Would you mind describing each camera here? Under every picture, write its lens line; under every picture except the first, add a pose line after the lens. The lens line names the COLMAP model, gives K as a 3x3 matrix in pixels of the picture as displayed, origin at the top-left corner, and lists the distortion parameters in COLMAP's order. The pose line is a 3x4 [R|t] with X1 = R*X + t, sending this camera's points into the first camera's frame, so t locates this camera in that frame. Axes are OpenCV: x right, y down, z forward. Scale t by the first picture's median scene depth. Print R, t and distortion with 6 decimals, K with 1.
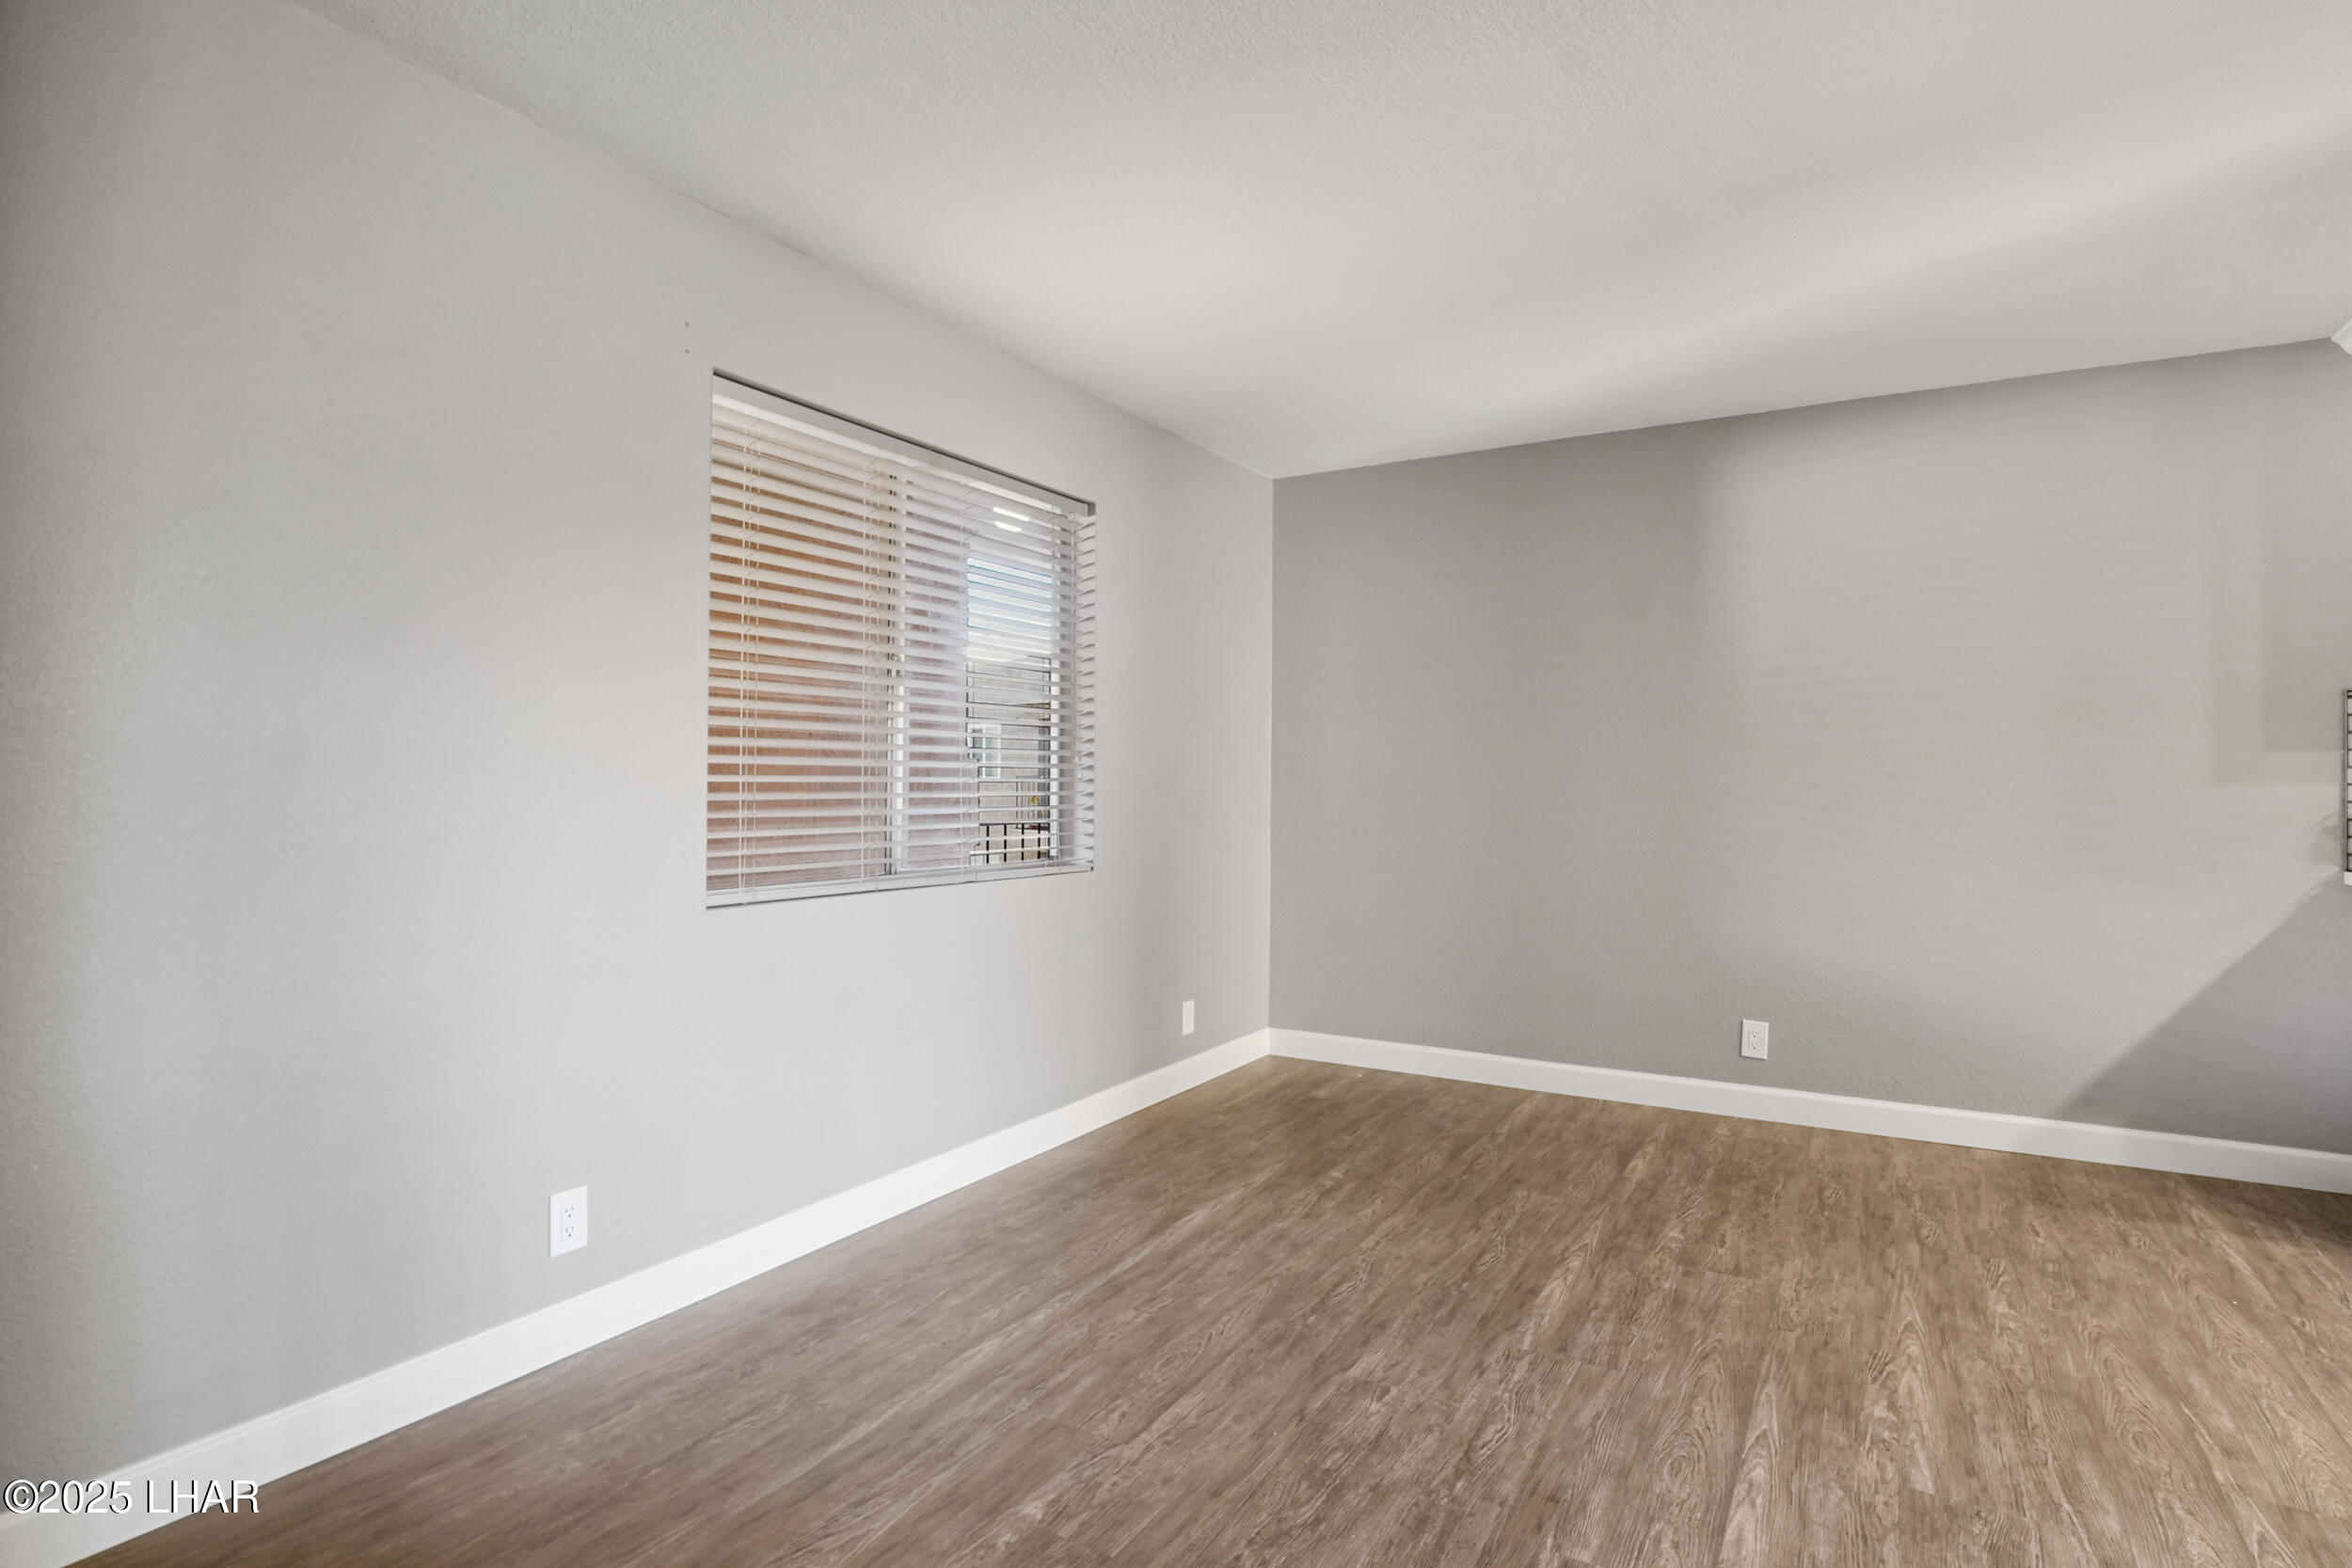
lens RADIAL K [[1180.6, 0, 1161.3], [0, 1180.6, 805.9], [0, 0, 1]] dist [-0.003344, -0.000934]
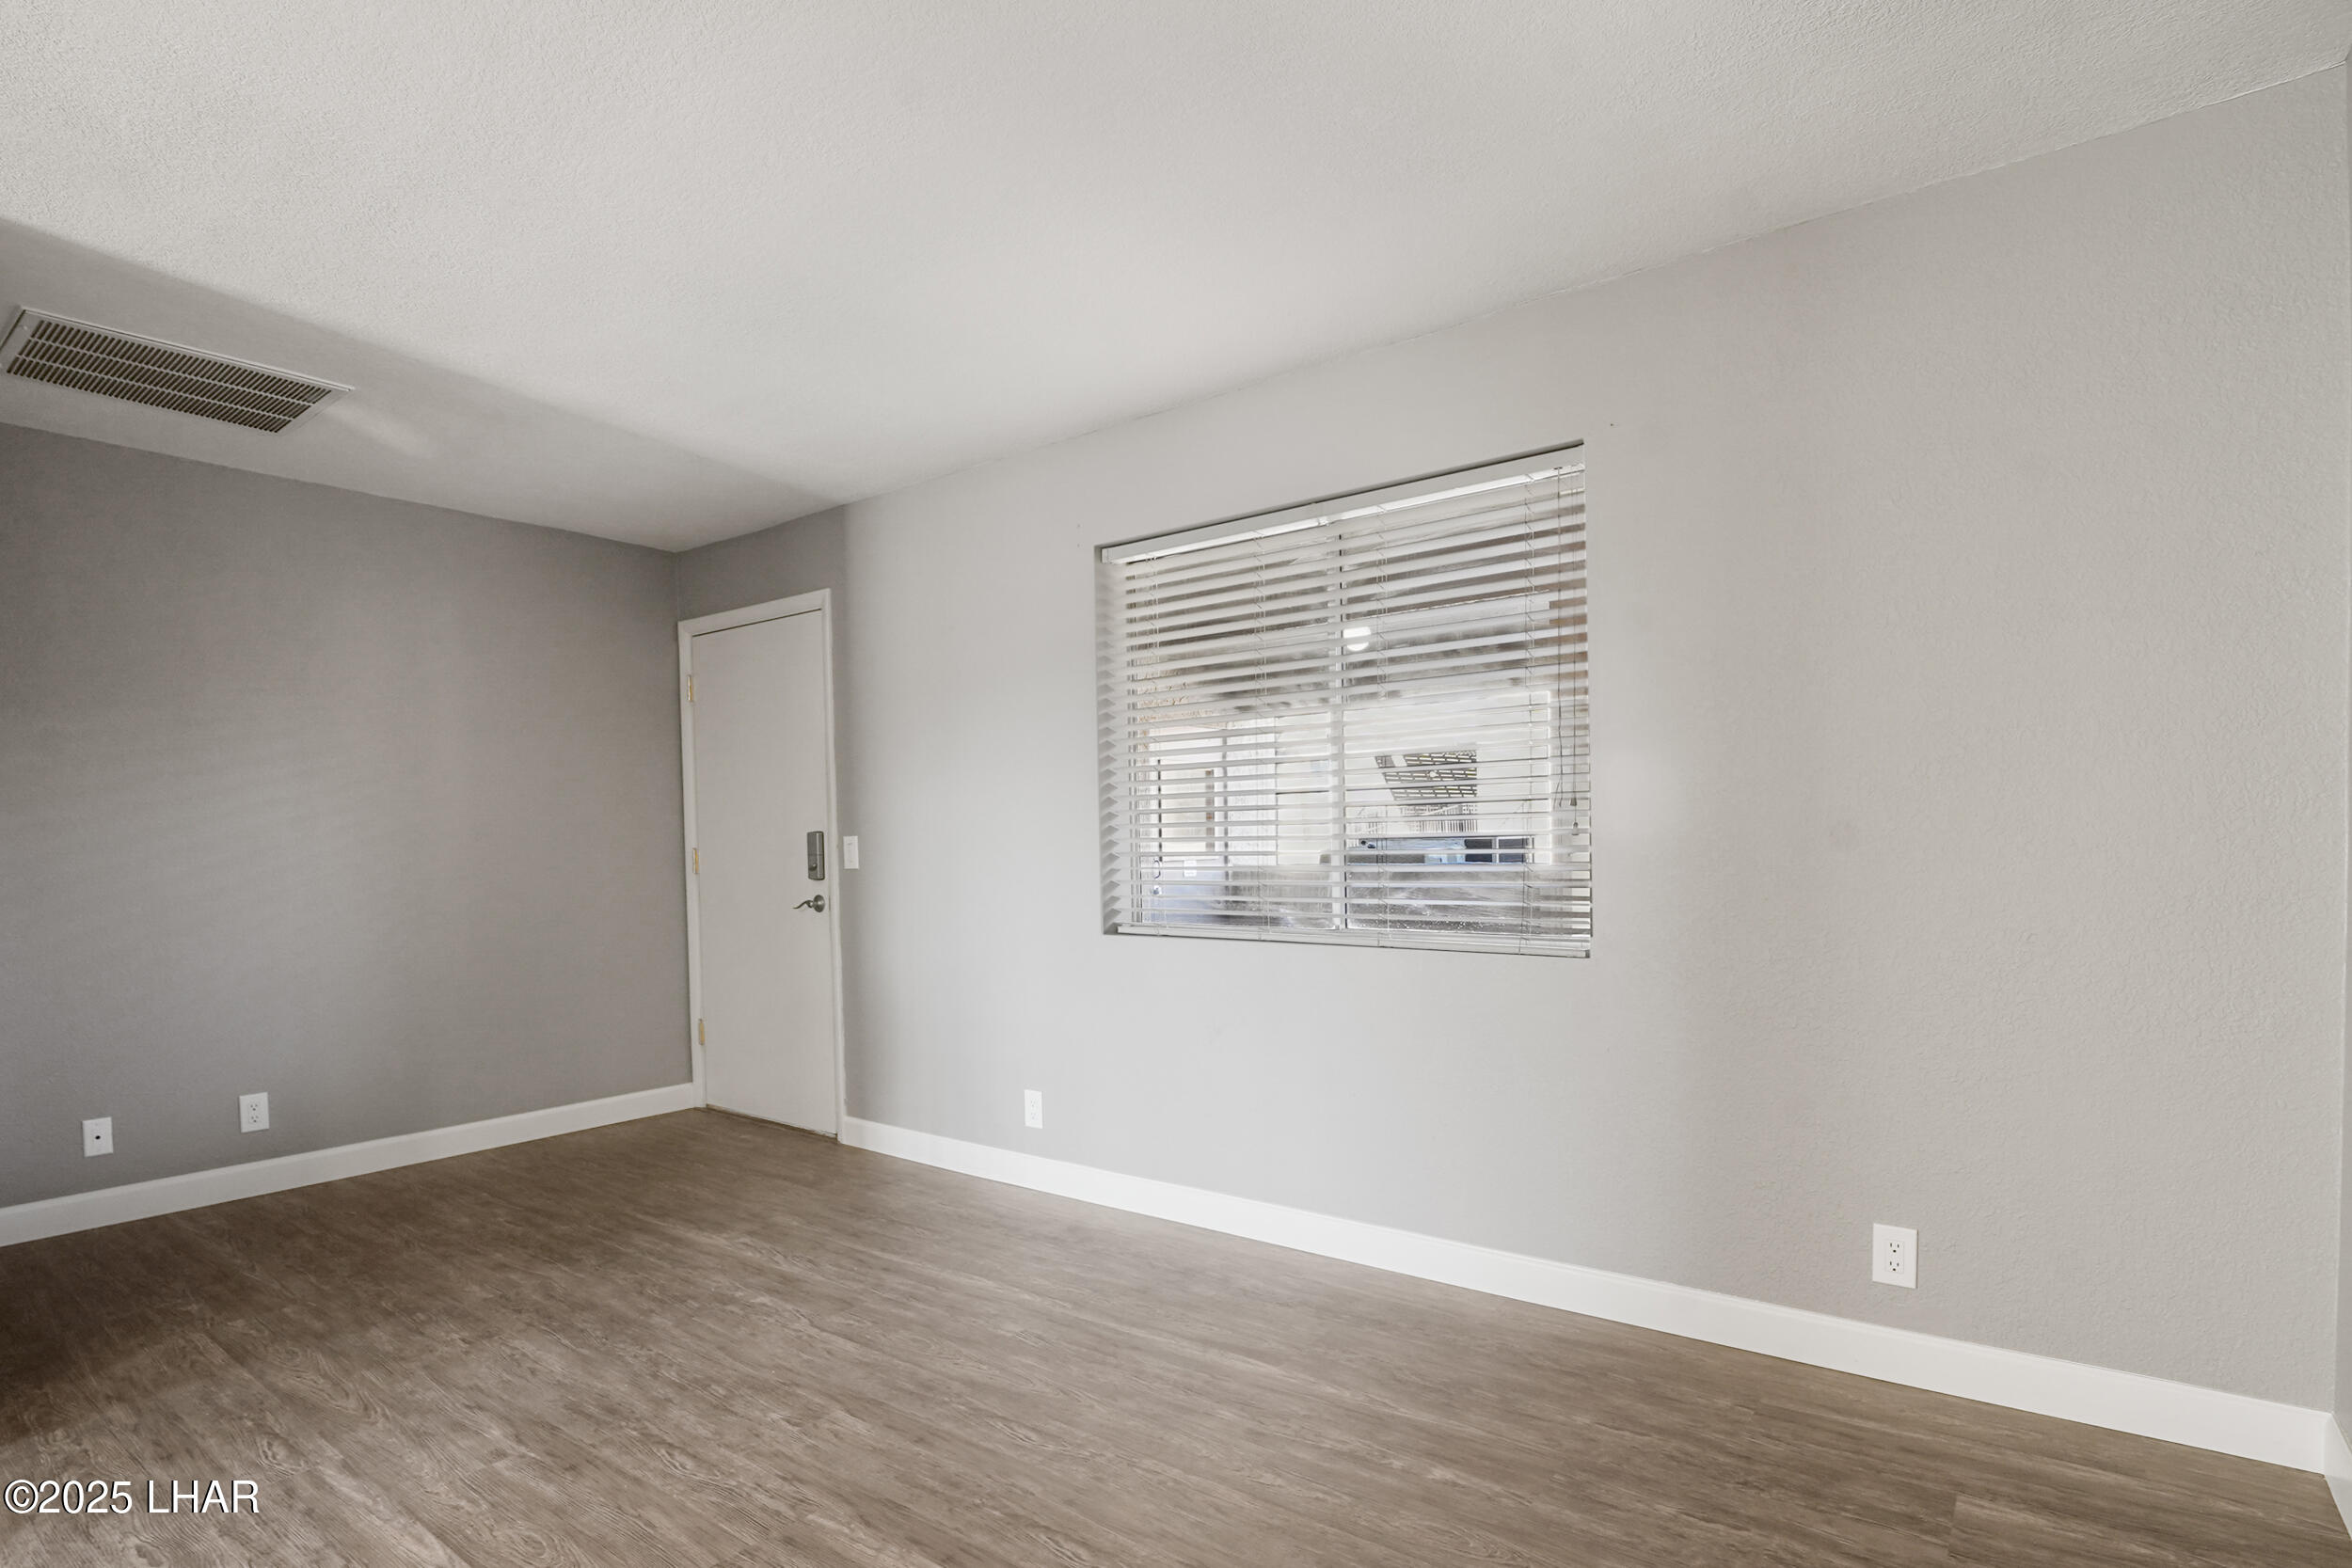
lens RADIAL K [[1190.7, 0, 1174.7], [0, 1190.7, 851.2], [0, 0, 1]] dist [-0.002941, -0.000097]
pose [[-0.114578, 0.002638, -0.993411, 1.058813], [0.004791, 0.999986, 0.002103, -0.014965], [0.993403, -0.004518, -0.114589, 1.282162]]
